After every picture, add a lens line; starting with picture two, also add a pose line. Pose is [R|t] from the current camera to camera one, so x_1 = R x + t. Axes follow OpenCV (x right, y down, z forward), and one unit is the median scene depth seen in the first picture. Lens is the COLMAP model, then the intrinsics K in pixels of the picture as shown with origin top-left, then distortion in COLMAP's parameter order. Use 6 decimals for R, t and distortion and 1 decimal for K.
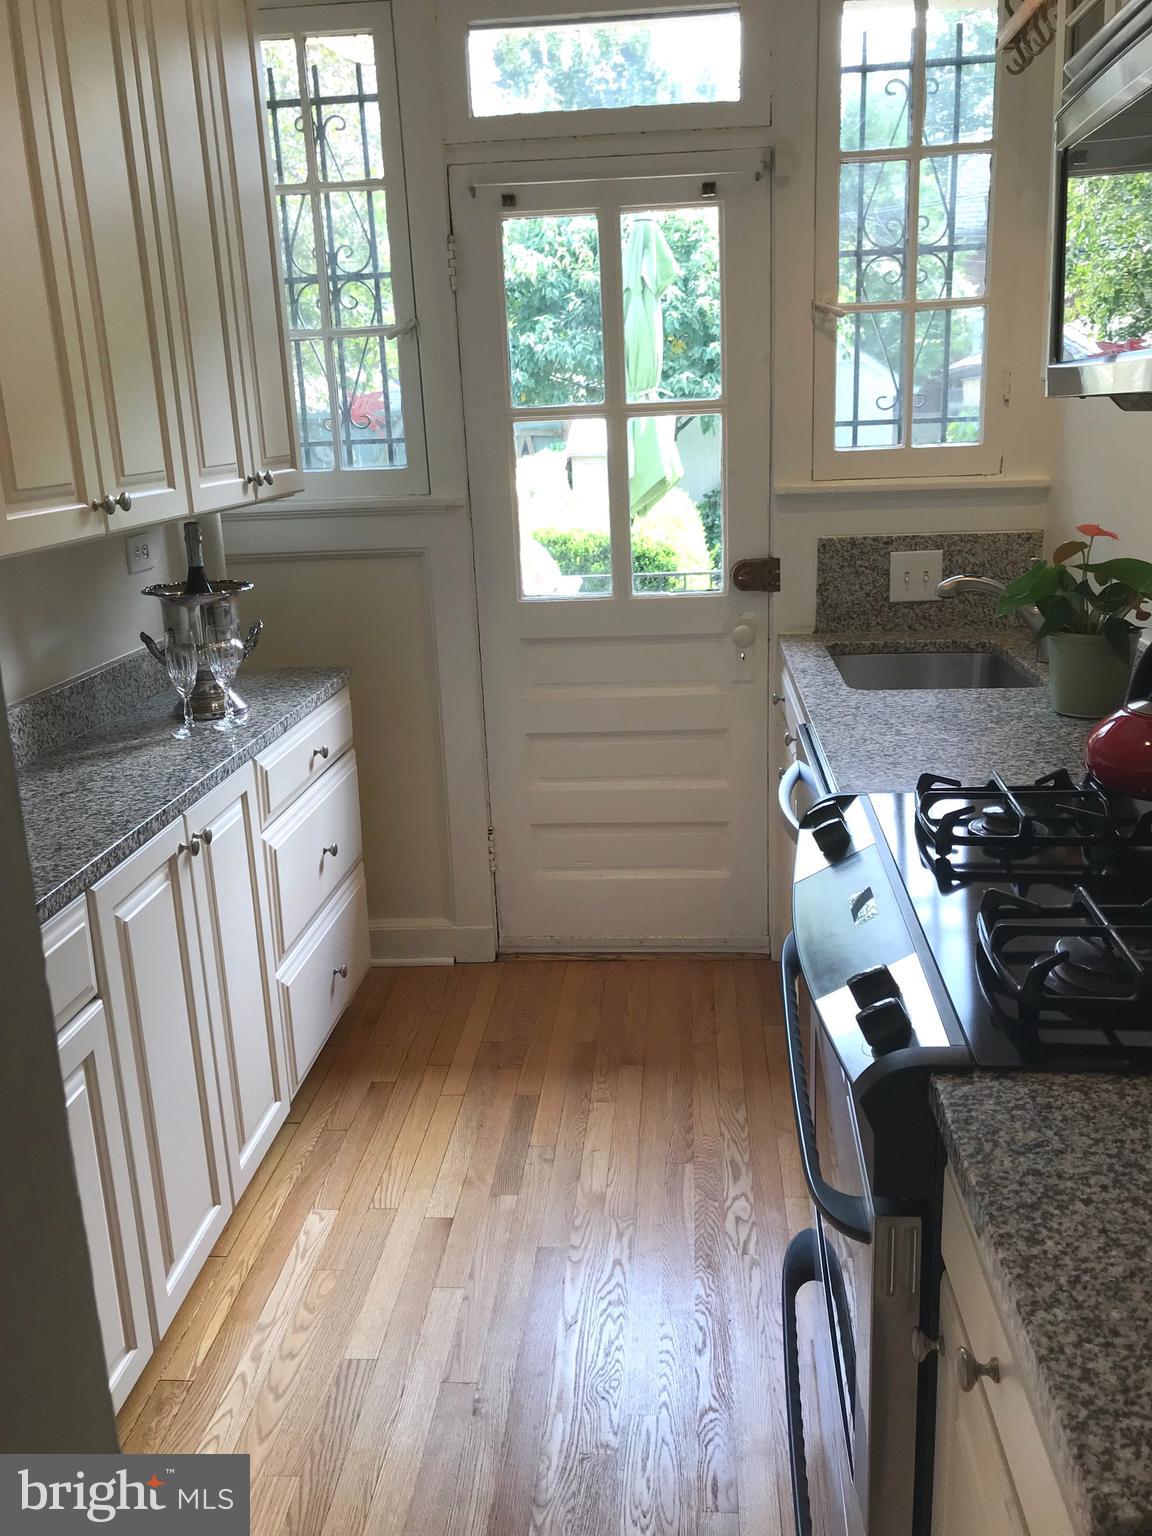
lens RADIAL K [[1276.9, 0, 576.0], [0, 1276.9, 768.0], [0, 0, 1]] dist [-0.000789, -0.001652]
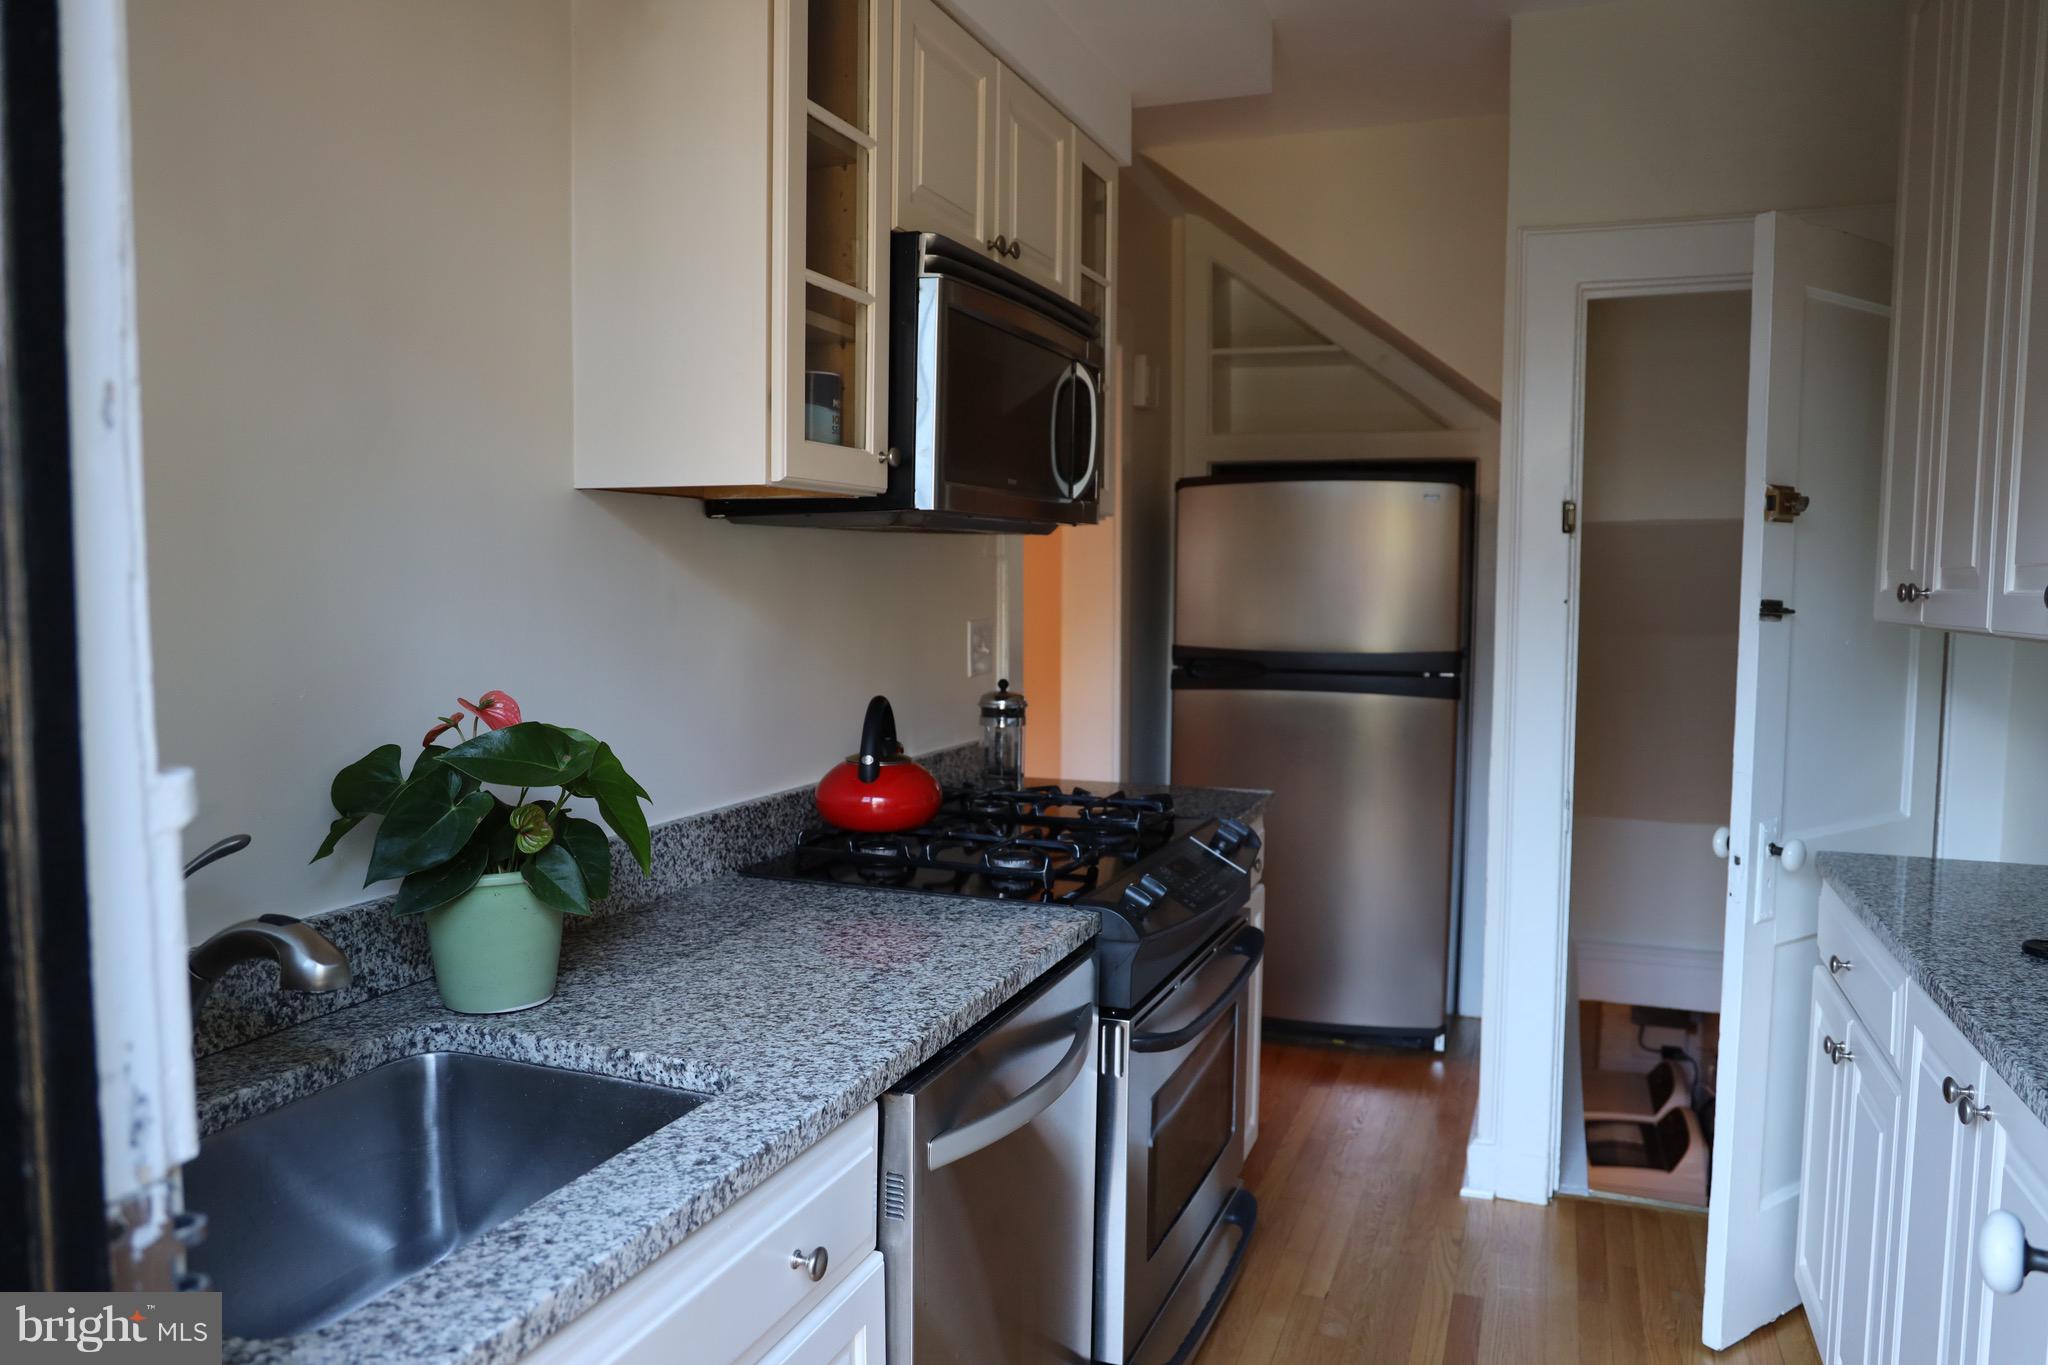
lens RADIAL K [[1409.0, 0, 1024.0], [0, 1409.0, 682.5], [0, 0, 1]] dist [-0.118780, 0.096106]
pose [[-0.960551, 0.012816, 0.277808, -0.020917], [0.103850, 0.943206, 0.315561, -0.305111], [-0.257986, 0.331962, -0.907328, 1.228226]]
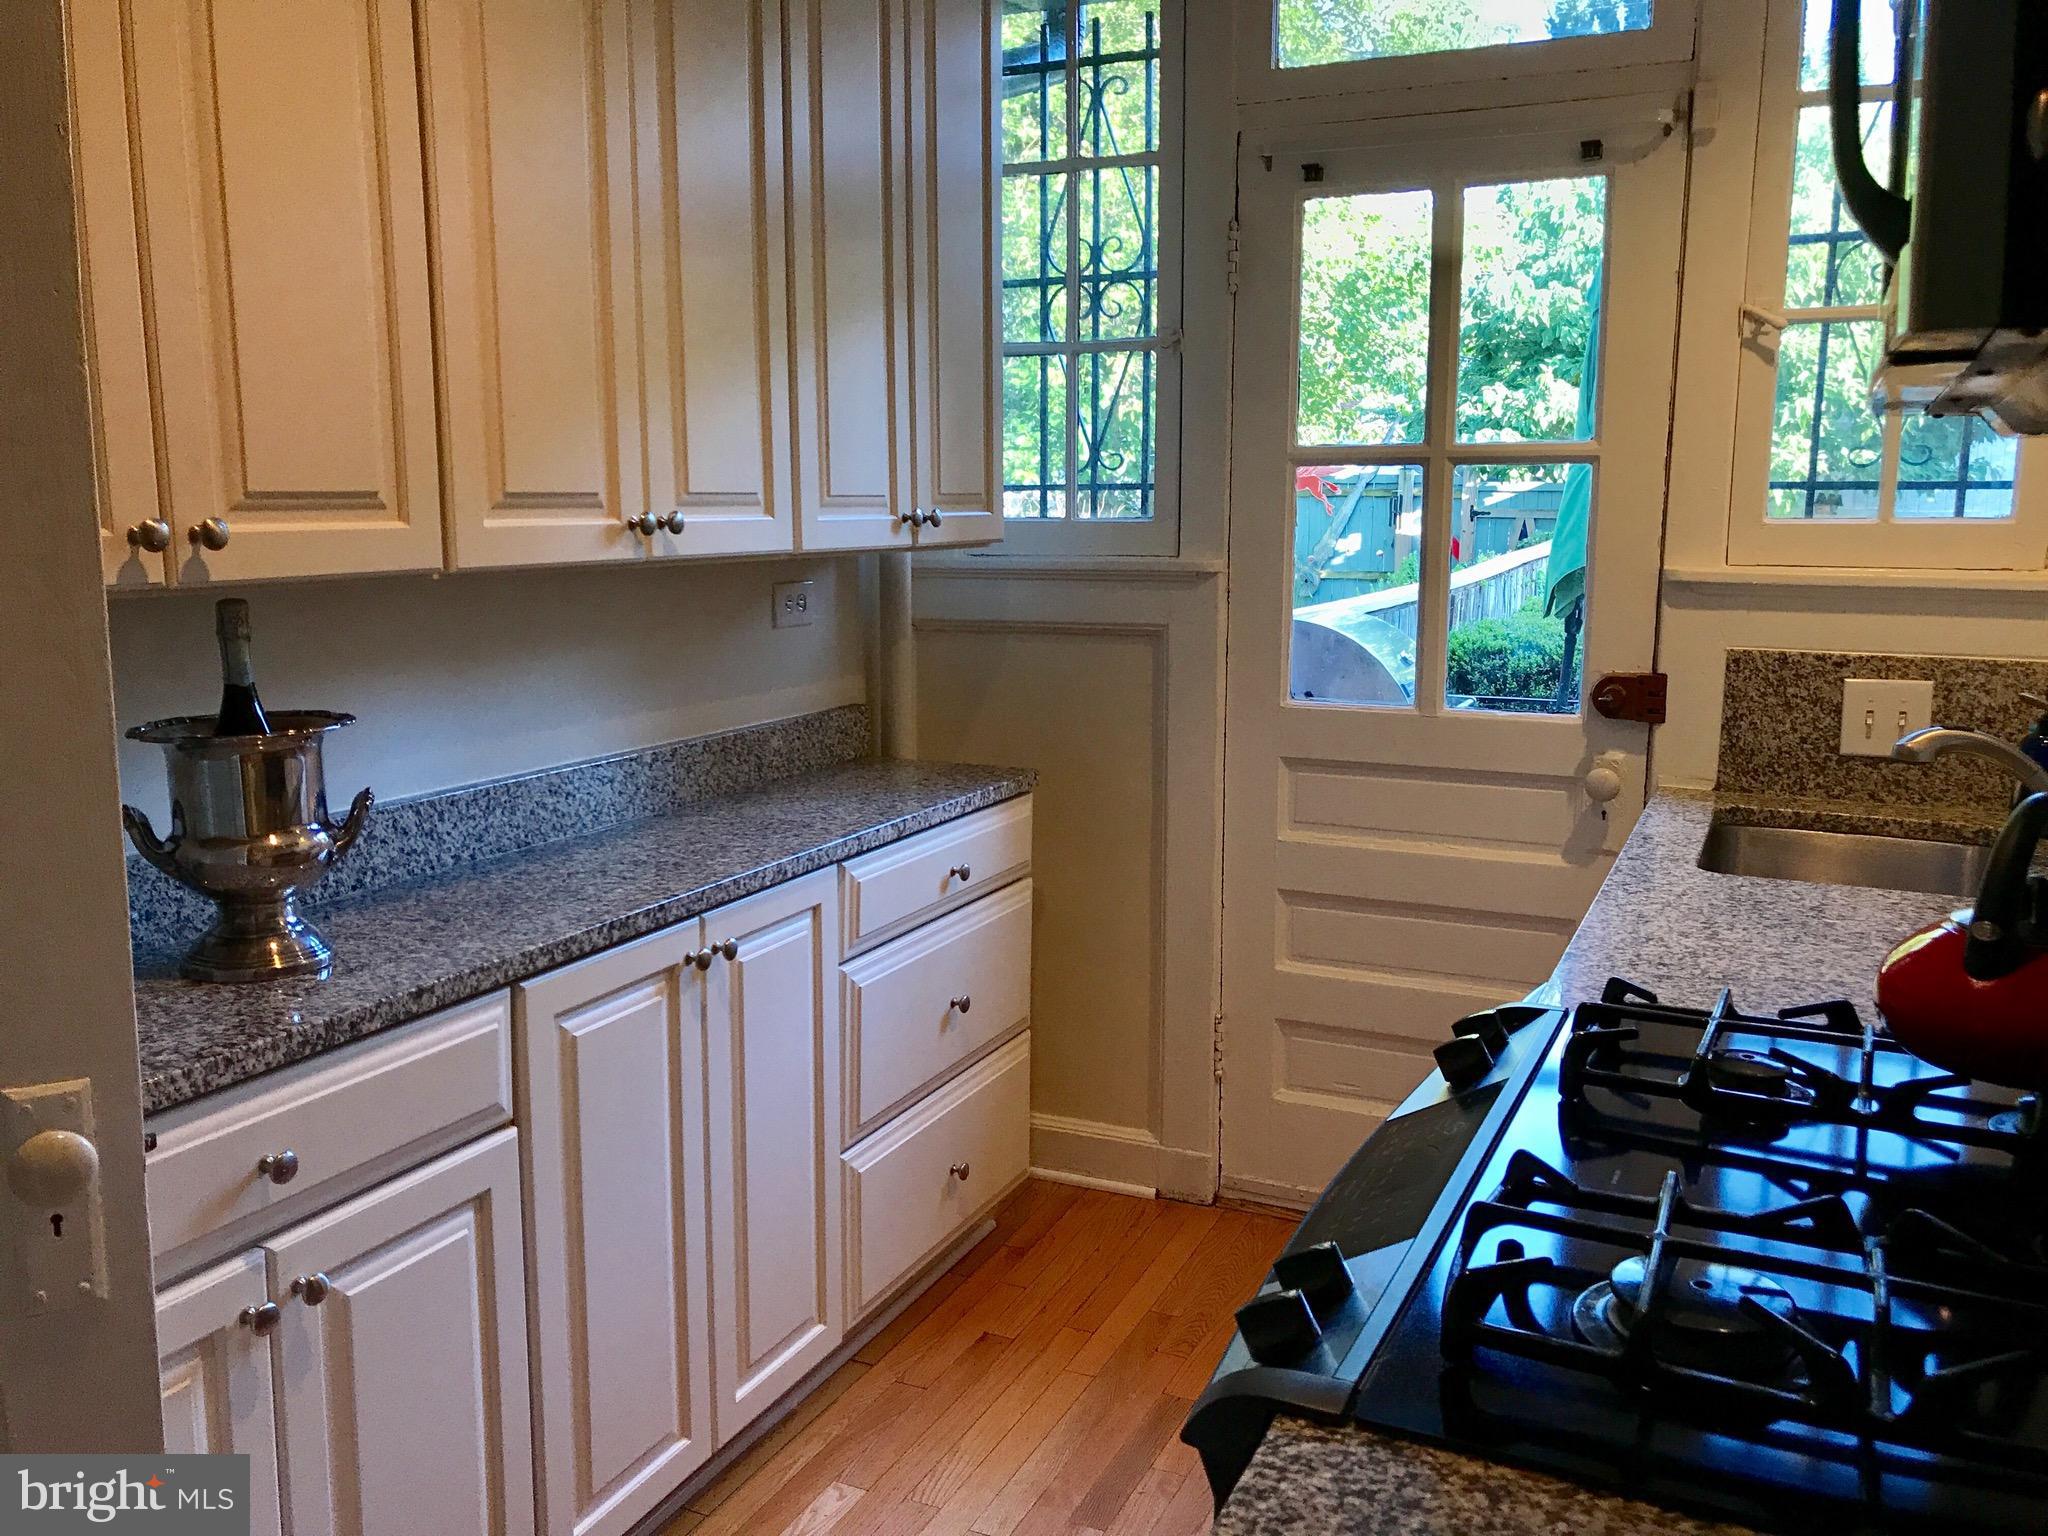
lens RADIAL K [[1699.1, 0, 1024.0], [0, 1699.1, 768.0], [0, 0, 1]] dist [0.031083, 0.000297]
pose [[0.936770, 0.096430, -0.336398, 0.159836], [-0.131419, 0.987864, -0.082788, 0.004374], [0.324332, 0.121762, 0.938074, 0.049142]]
